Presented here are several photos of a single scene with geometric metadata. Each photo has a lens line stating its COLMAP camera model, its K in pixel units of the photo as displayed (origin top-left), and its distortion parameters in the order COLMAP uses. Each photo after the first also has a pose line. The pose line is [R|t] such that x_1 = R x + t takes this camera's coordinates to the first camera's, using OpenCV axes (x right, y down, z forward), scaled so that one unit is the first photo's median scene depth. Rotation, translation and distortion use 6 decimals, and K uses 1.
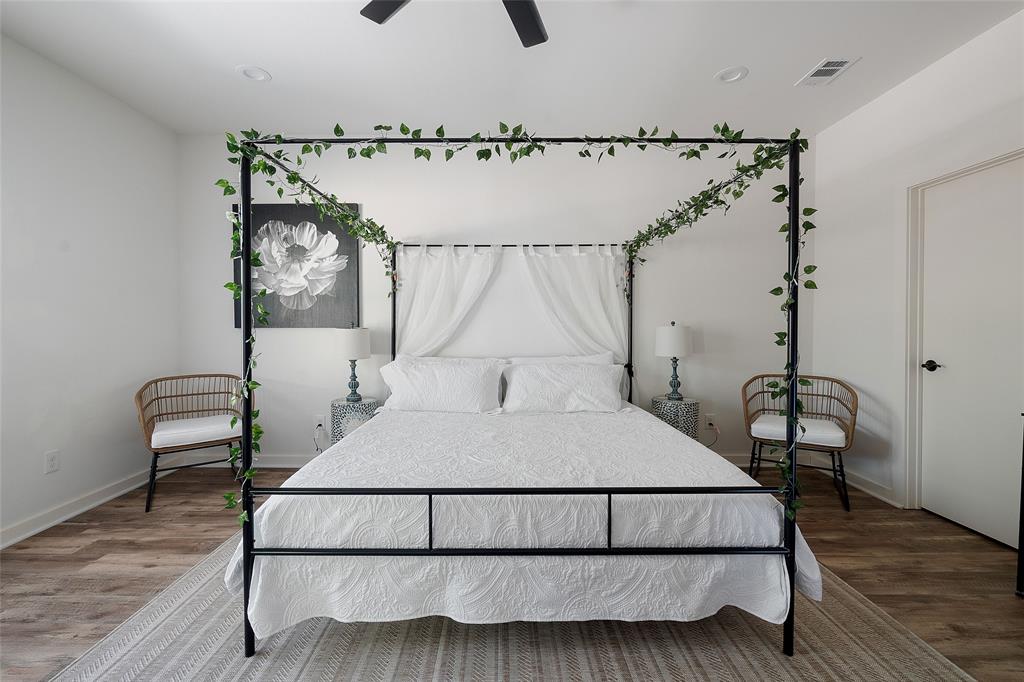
lens RADIAL K [[444.2, 0, 506.9], [0, 444.2, 332.5], [0, 0, 1]] dist [-0.003456, -0.000398]
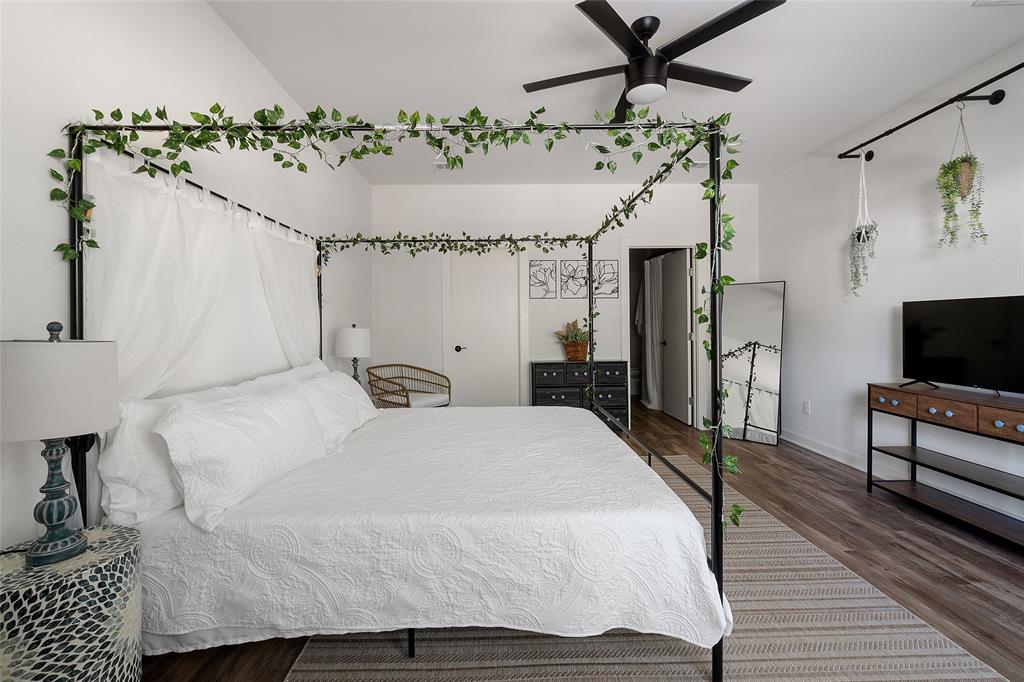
lens RADIAL K [[446.1, 0, 506.7], [0, 446.1, 325.1], [0, 0, 1]] dist [-0.003356, 0.001325]
pose [[-0.019100, 0.001730, 0.999816, -0.687392], [0.030059, 0.999547, -0.001155, -0.010368], [-0.999366, 0.030032, -0.019144, 0.657308]]
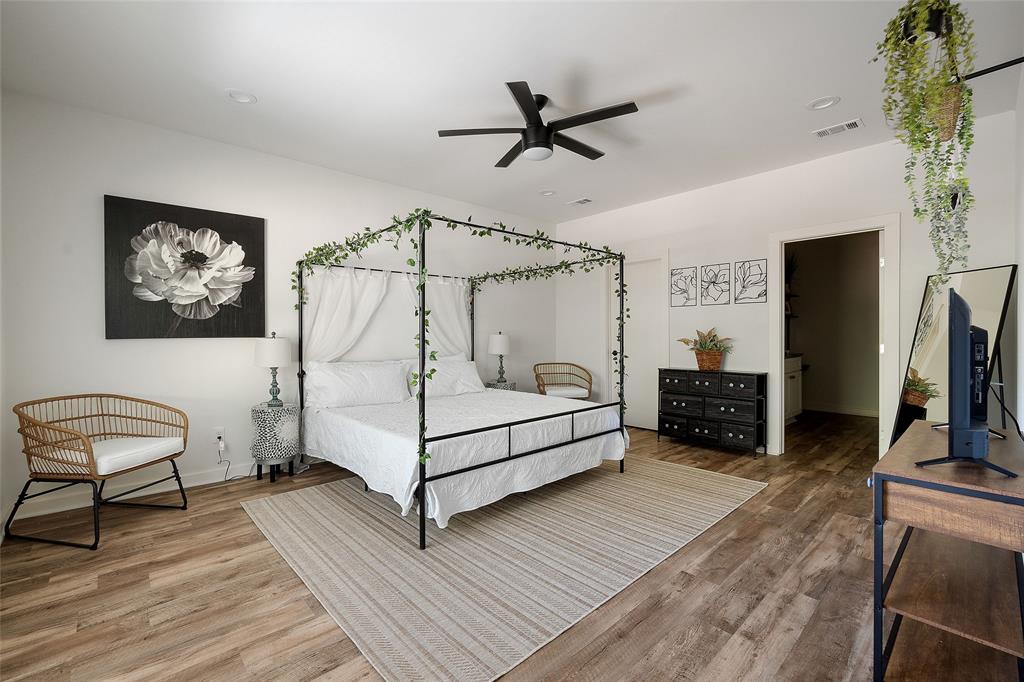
lens RADIAL K [[443.5, 0, 506.8], [0, 443.5, 339.2], [0, 0, 1]] dist [-0.003362, 0.000162]
pose [[0.741235, -0.010971, 0.671156, -0.641643], [0.017644, 0.999839, -0.003142, 0.006458], [-0.671014, 0.014171, 0.741310, -0.157695]]
